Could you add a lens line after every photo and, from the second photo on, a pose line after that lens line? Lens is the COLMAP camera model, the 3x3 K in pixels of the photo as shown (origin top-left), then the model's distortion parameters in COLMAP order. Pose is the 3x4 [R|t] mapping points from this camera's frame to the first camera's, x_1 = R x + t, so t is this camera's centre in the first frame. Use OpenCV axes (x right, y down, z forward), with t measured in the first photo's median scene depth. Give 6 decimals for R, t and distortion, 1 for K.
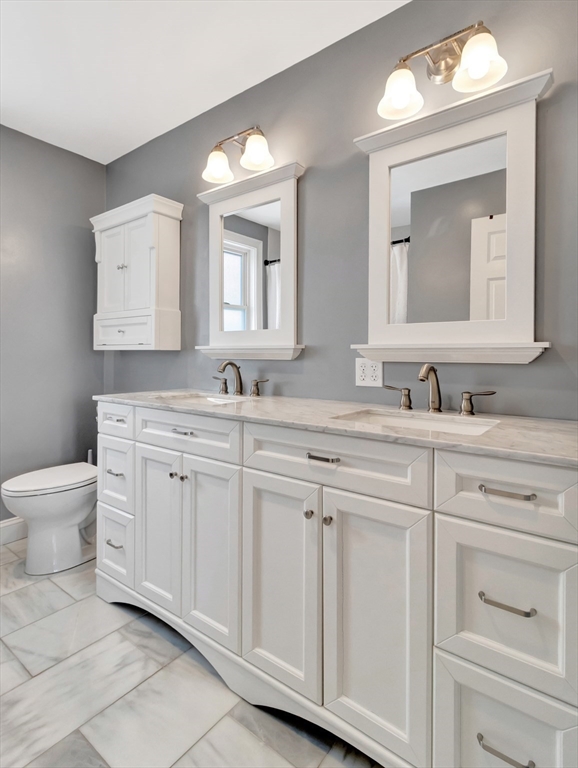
lens RADIAL K [[413.4, 0, 289.0], [0, 413.4, 384.0], [0, 0, 1]] dist [0.017052, 0.000956]
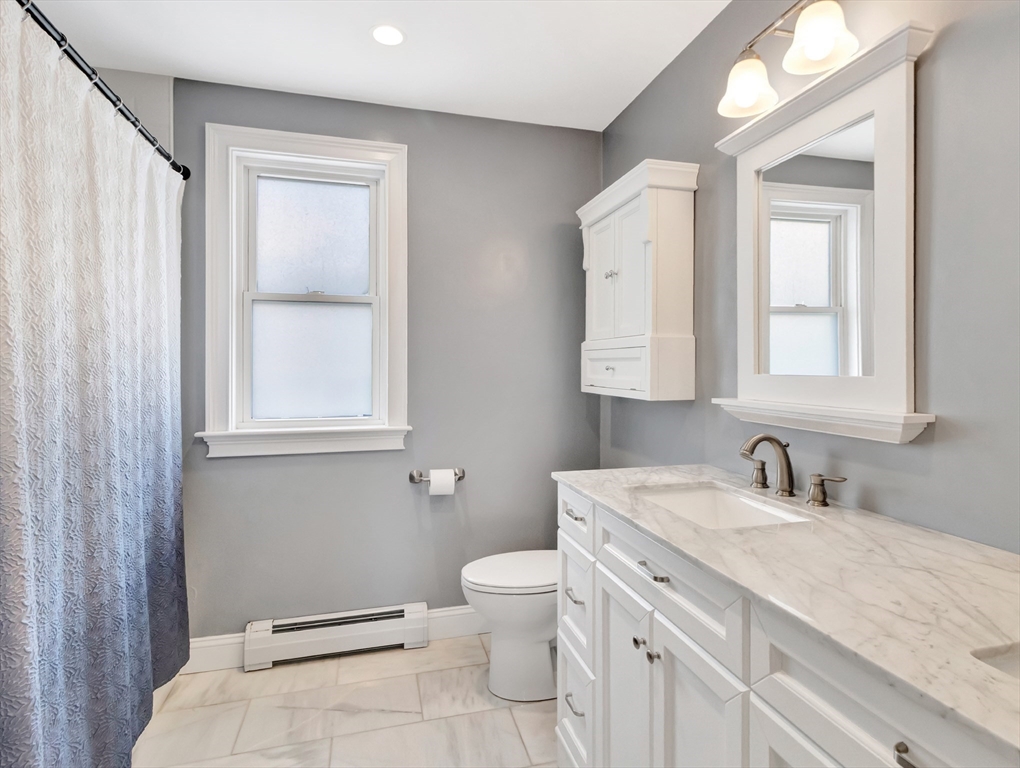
lens RADIAL K [[587.4, 0, 510.0], [0, 587.4, 384.0], [0, 0, 1]] dist [0.010056, 0.001451]
pose [[0.799778, 0.007507, -0.600249, 0.046250], [-0.037028, 0.998635, -0.036847, -0.074926], [0.599152, 0.051695, 0.798964, 0.176413]]
